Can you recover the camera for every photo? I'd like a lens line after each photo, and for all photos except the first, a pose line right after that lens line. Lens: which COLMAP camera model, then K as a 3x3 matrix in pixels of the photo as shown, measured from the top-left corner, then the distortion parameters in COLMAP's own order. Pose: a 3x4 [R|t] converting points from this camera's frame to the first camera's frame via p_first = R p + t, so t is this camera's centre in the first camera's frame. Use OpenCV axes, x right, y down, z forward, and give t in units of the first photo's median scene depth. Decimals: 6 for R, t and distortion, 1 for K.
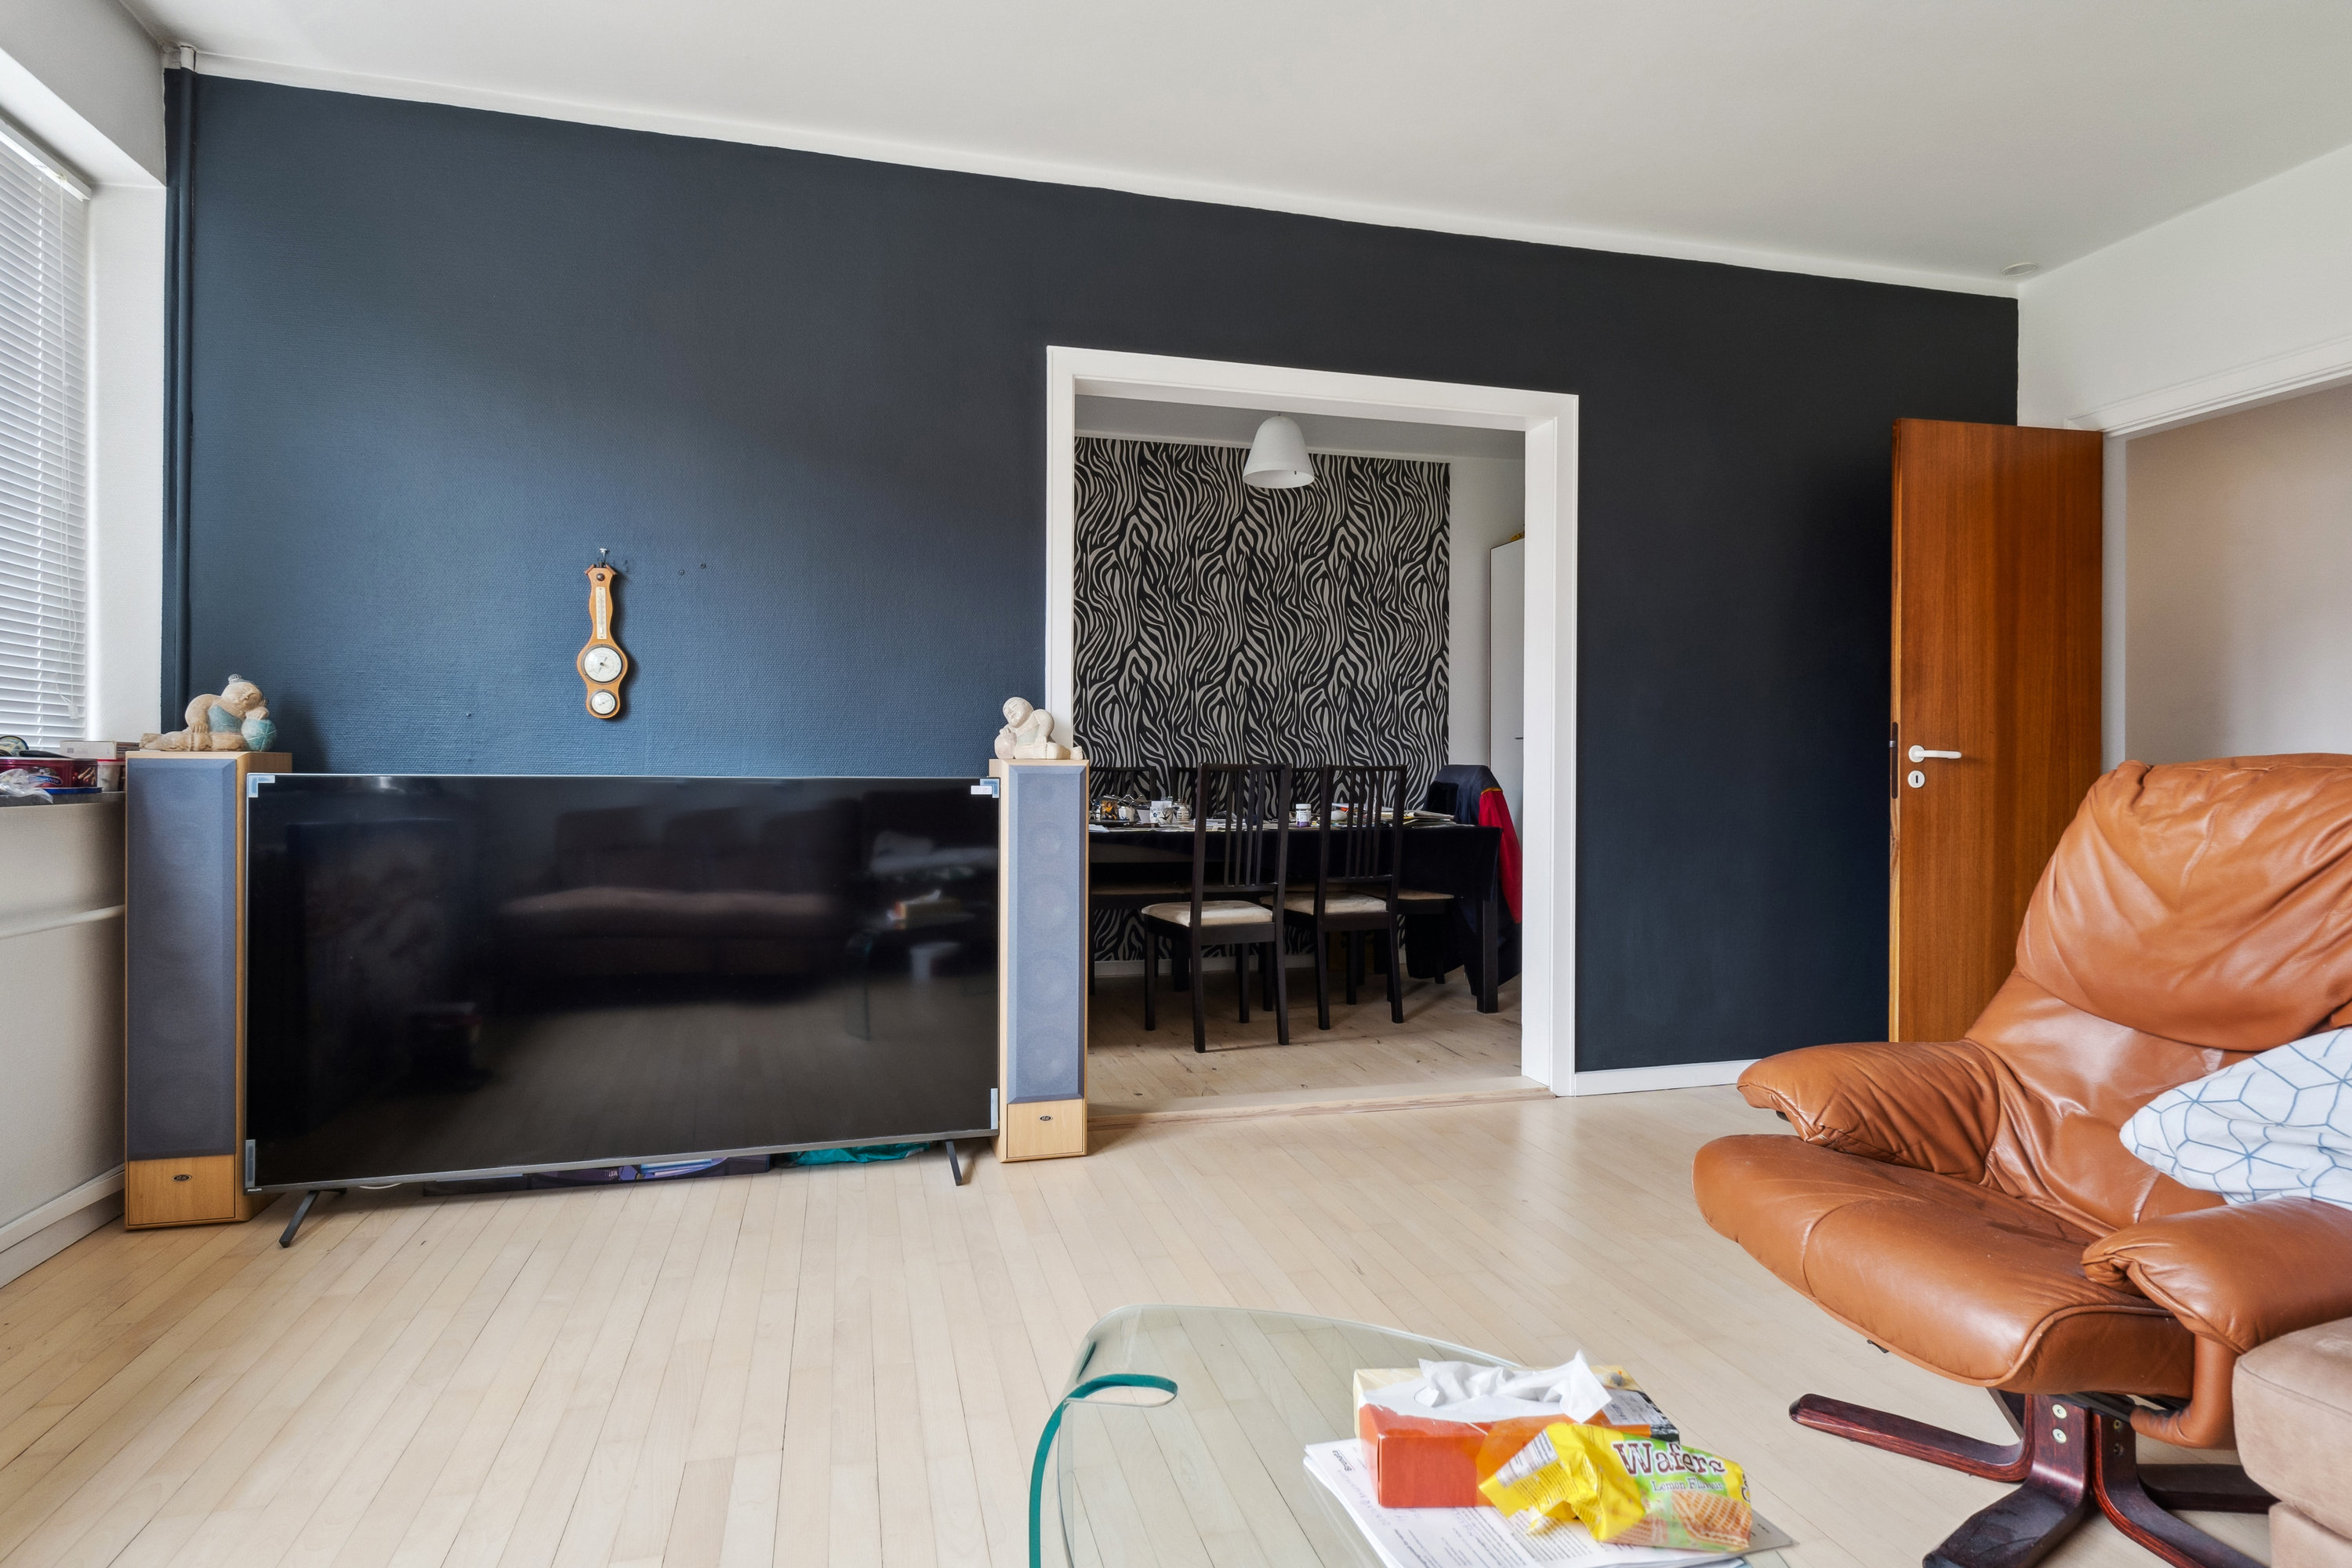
lens RADIAL K [[1204.4, 0, 1174.3], [0, 1204.4, 781.6], [0, 0, 1]] dist [0.000207, -0.000064]
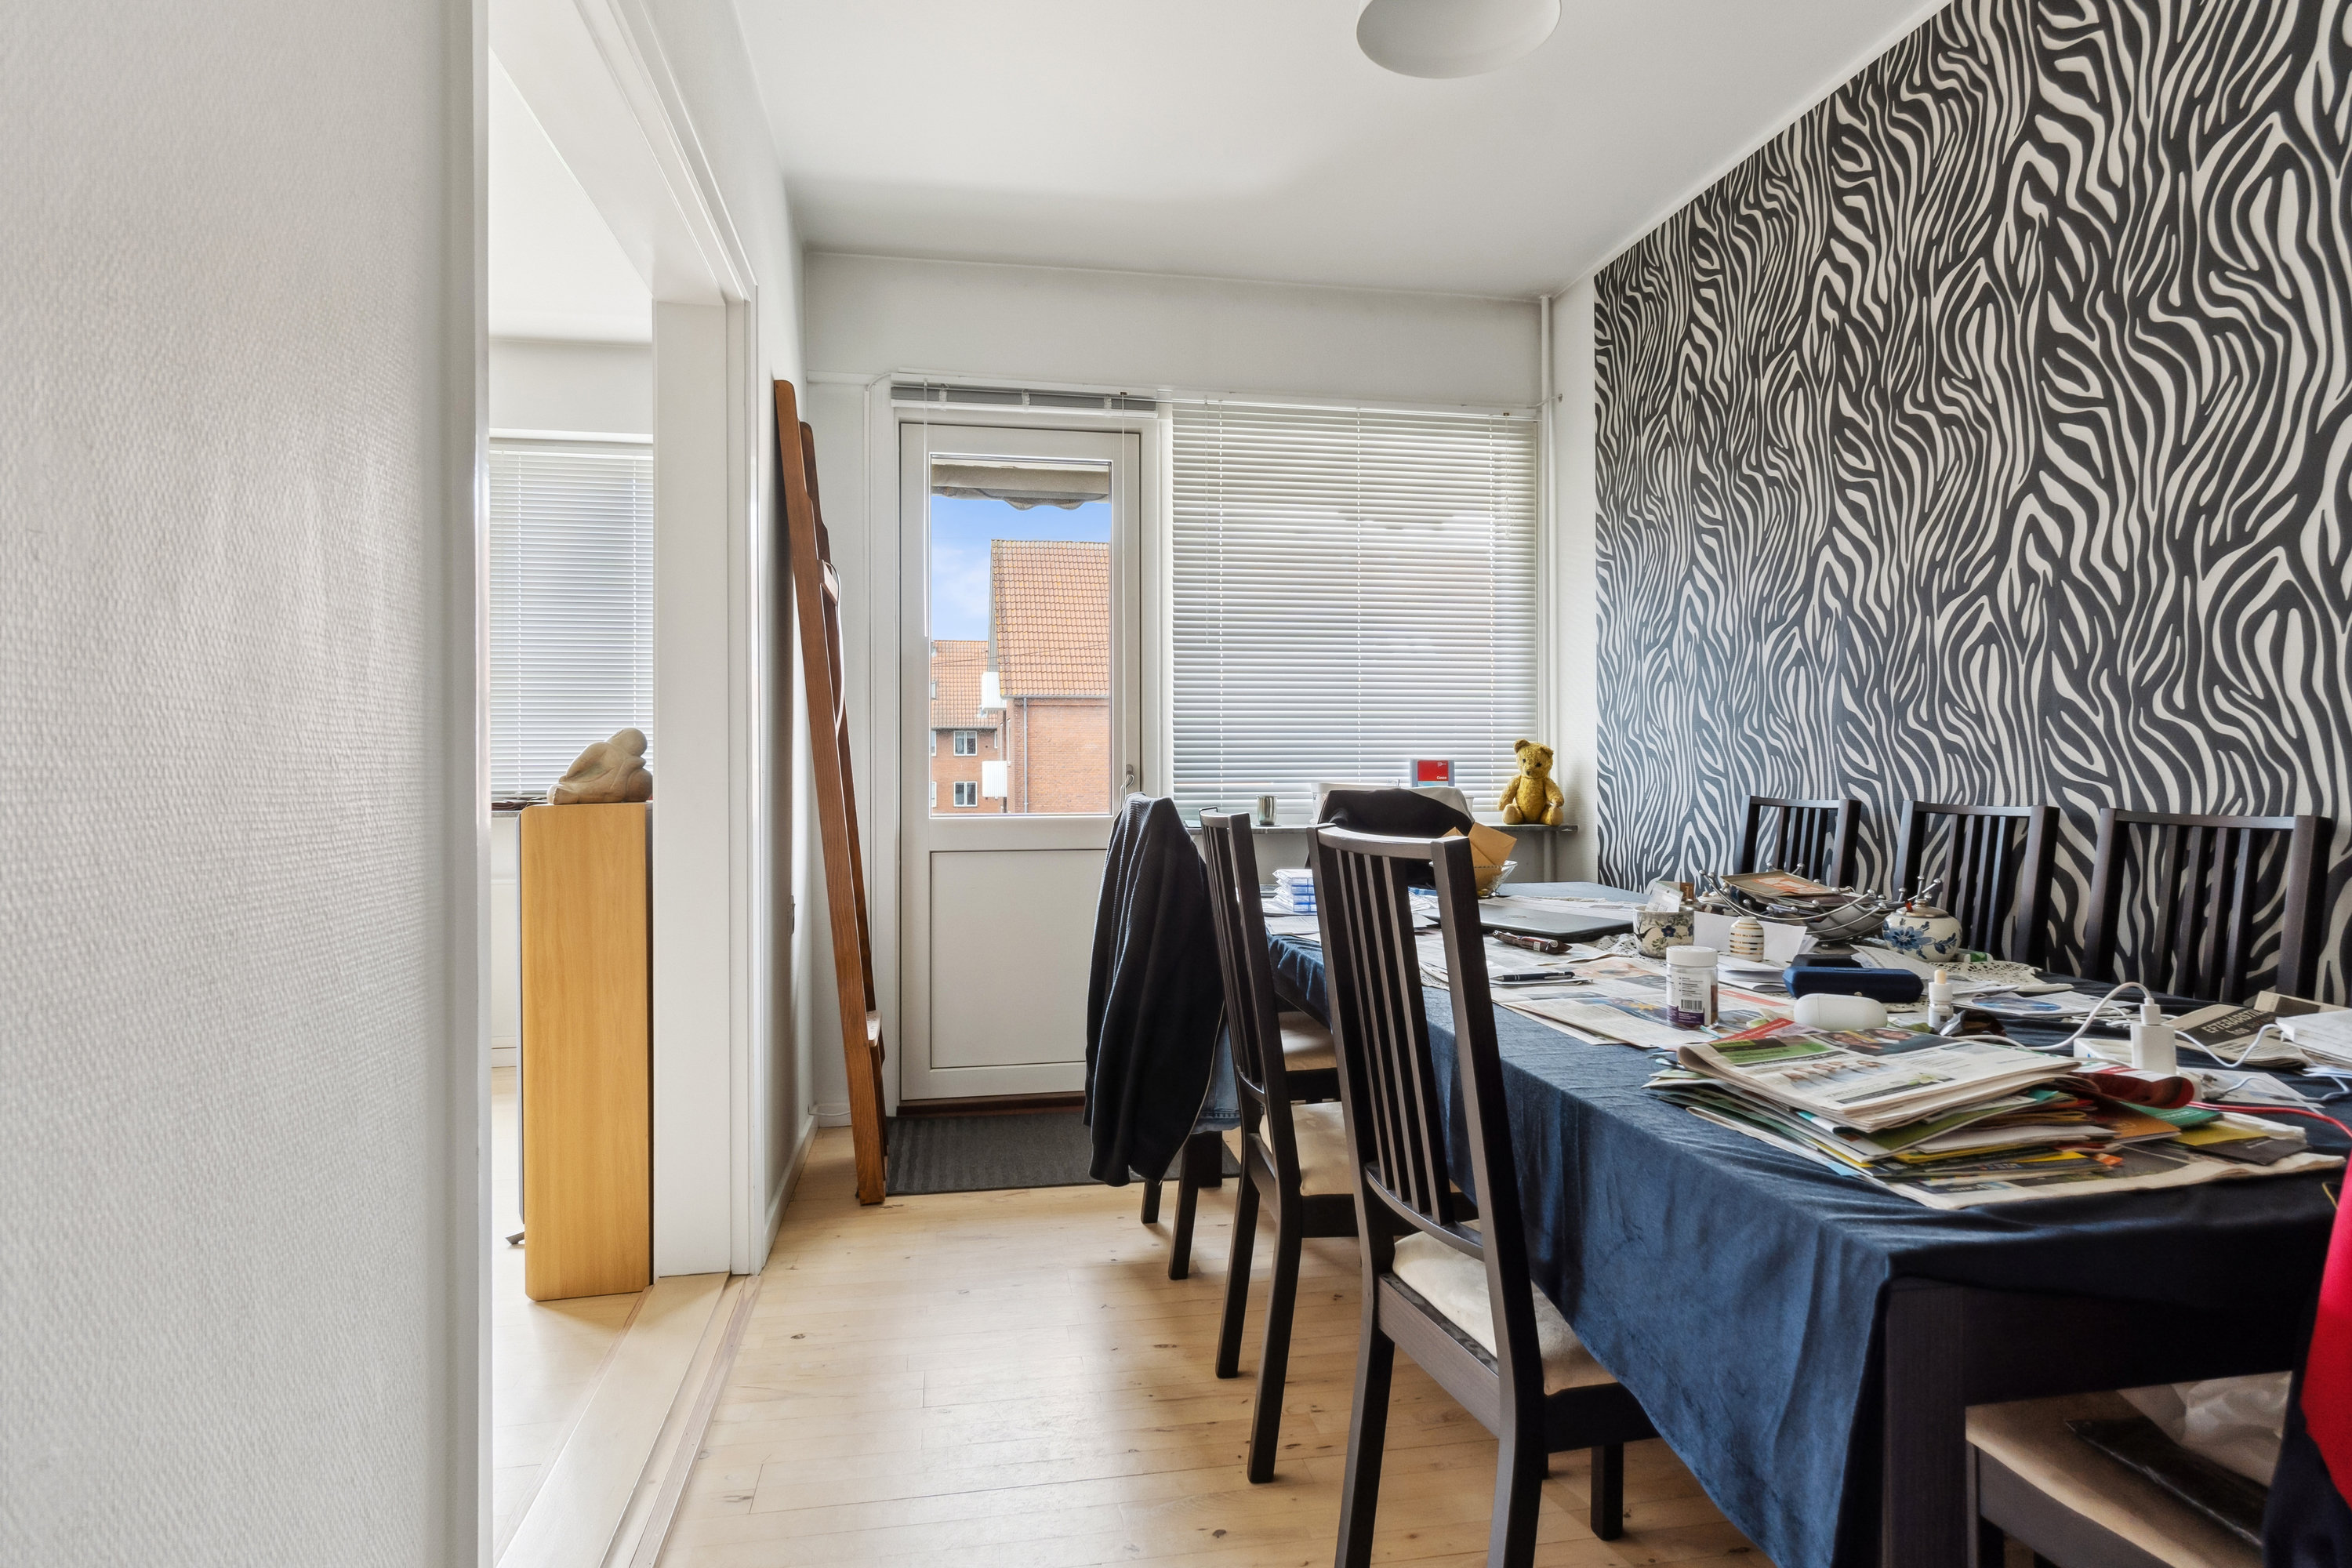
lens RADIAL K [[1204.4, 0, 1172.8], [0, 1204.4, 764.4], [0, 0, 1]] dist [0.000207, -0.000064]
pose [[-0.087250, -0.001565, -0.996185, 0.363533], [0.003623, 0.999992, -0.001888, -0.025531], [0.996180, -0.003774, -0.087243, 0.760365]]
